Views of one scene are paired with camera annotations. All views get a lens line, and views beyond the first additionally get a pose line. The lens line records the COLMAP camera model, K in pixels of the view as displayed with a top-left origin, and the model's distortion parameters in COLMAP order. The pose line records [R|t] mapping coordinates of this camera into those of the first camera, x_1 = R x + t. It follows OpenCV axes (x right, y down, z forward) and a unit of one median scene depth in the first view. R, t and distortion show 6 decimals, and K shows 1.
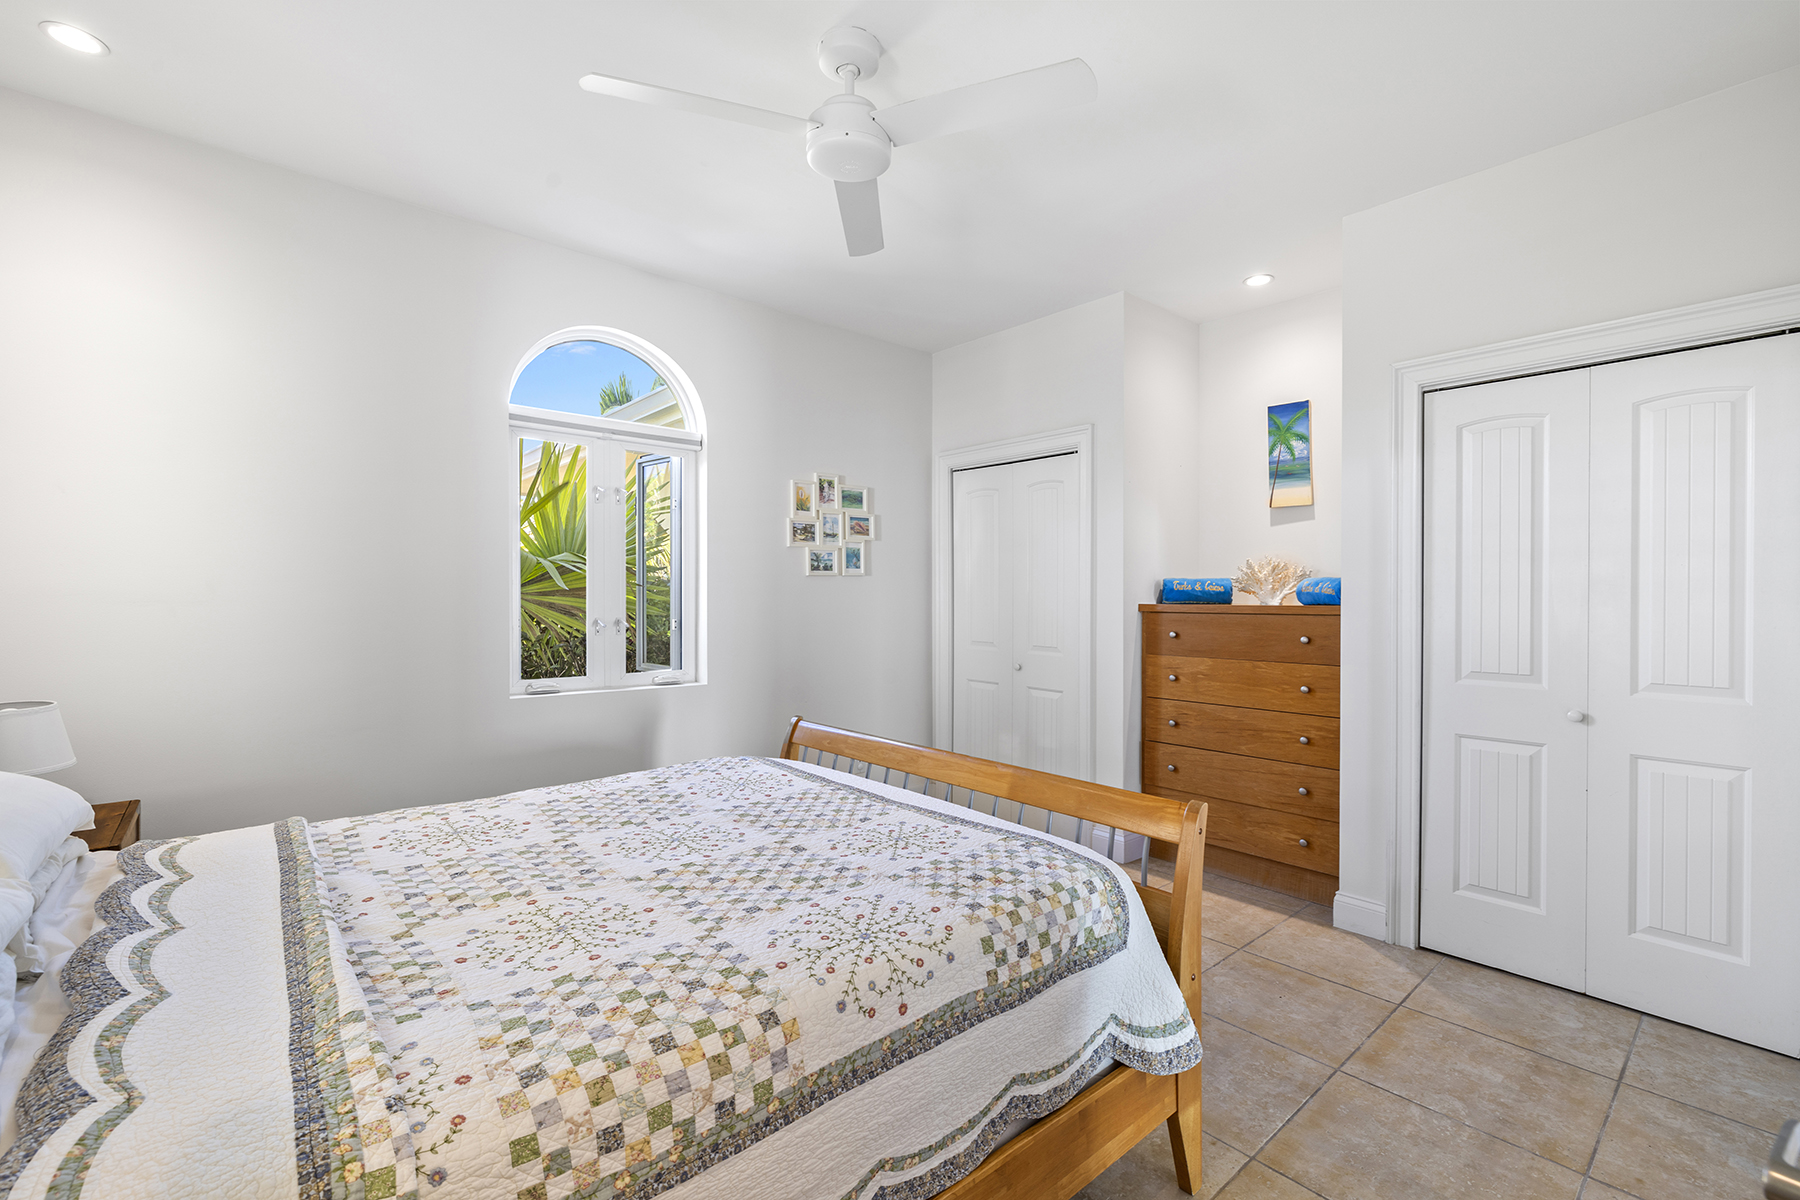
lens RADIAL K [[780.4, 0, 879.2], [0, 780.4, 596.6], [0, 0, 1]] dist [0.001926, -0.000312]
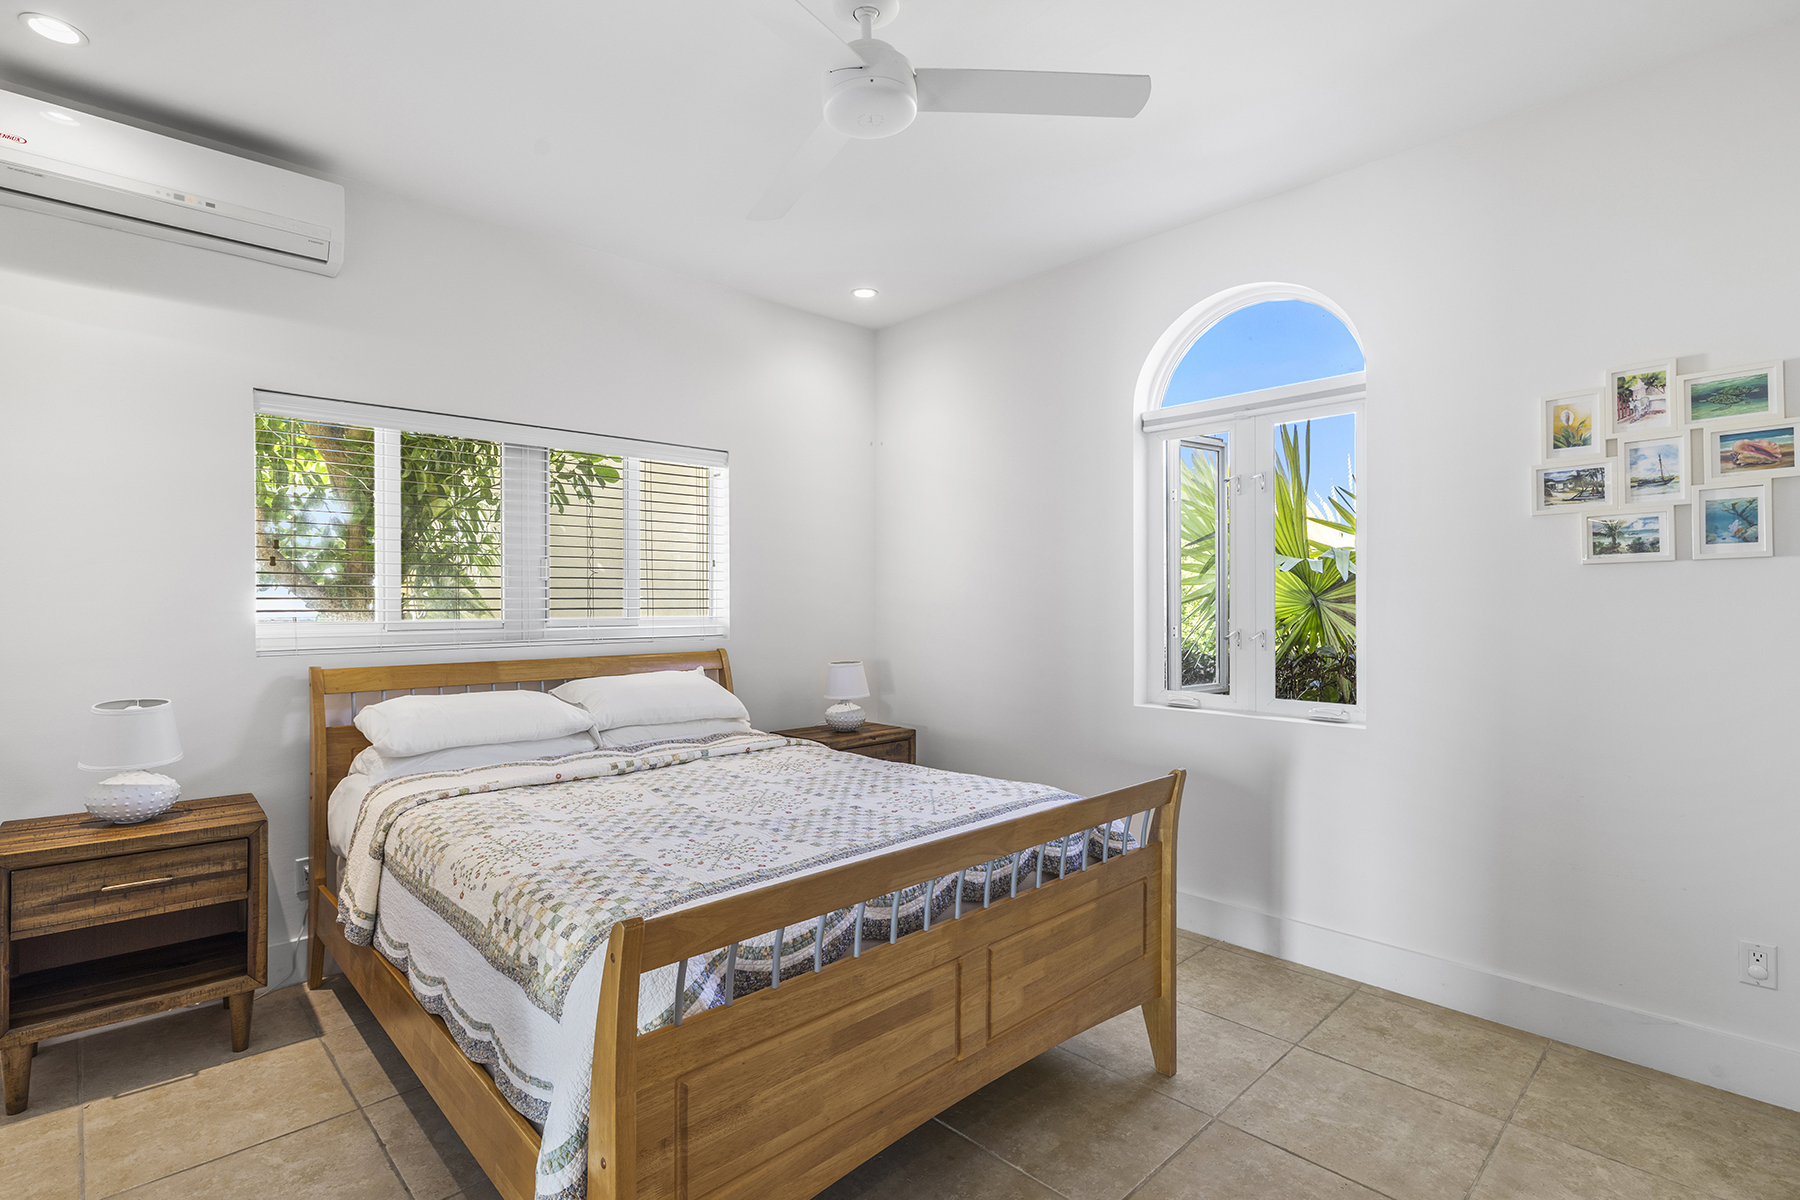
lens RADIAL K [[852.2, 0, 900.0], [0, 852.2, 600.0], [0, 0, 1]] dist [0.001984, 0.000247]
pose [[0.066183, -0.007685, -0.997778, 0.462602], [0.000236, 0.999970, -0.007686, 0.002109], [0.997807, 0.000273, 0.066183, 0.481106]]
